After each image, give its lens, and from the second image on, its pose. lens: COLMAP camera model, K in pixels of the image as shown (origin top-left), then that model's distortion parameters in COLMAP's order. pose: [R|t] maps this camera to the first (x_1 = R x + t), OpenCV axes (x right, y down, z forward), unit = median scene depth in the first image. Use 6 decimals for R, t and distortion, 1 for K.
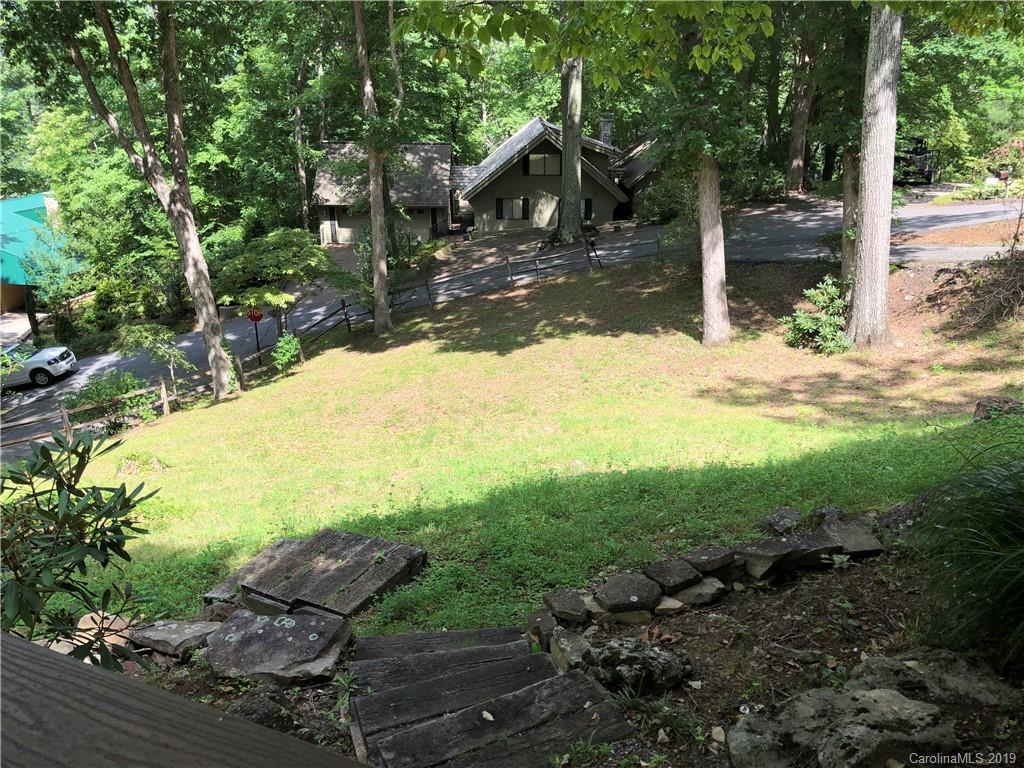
lens RADIAL K [[896.4, 0, 512.0], [0, 896.4, 384.0], [0, 0, 1]] dist [-0.003043, -0.002720]
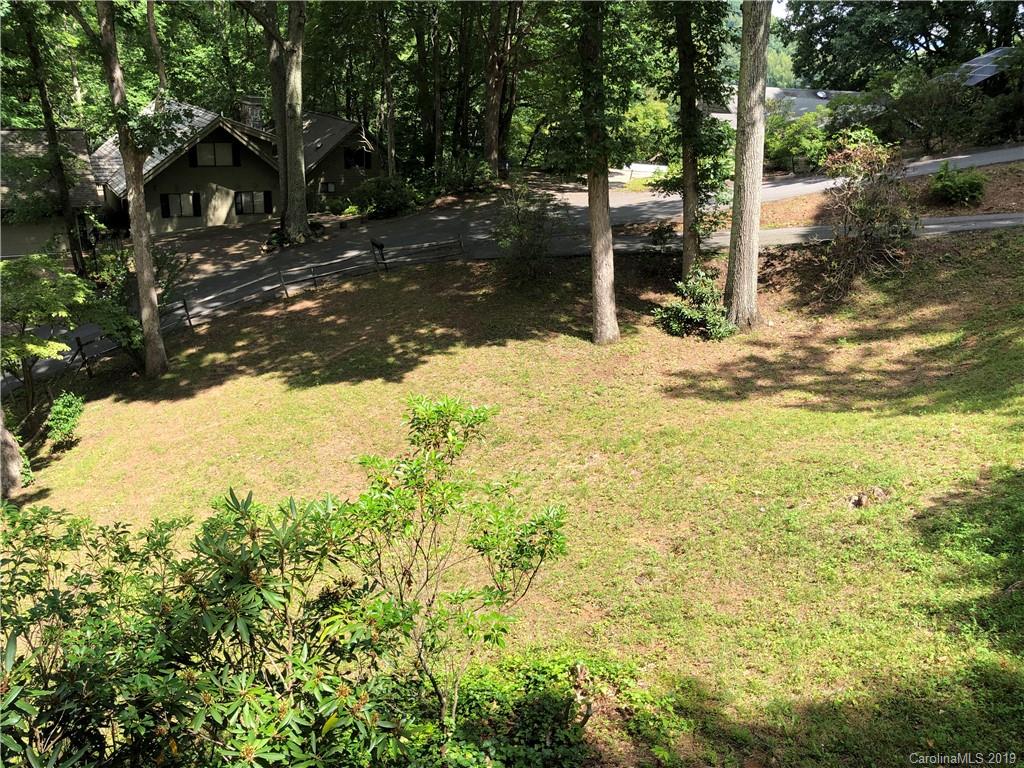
lens RADIAL K [[873.1, 0, 512.0], [0, 873.1, 384.0], [0, 0, 1]] dist [0.009466, 0.003638]
pose [[0.827882, -0.156270, 0.538693, -0.338038], [0.135211, 0.987685, 0.078721, -0.072809], [-0.544361, 0.007666, 0.838816, 0.166259]]
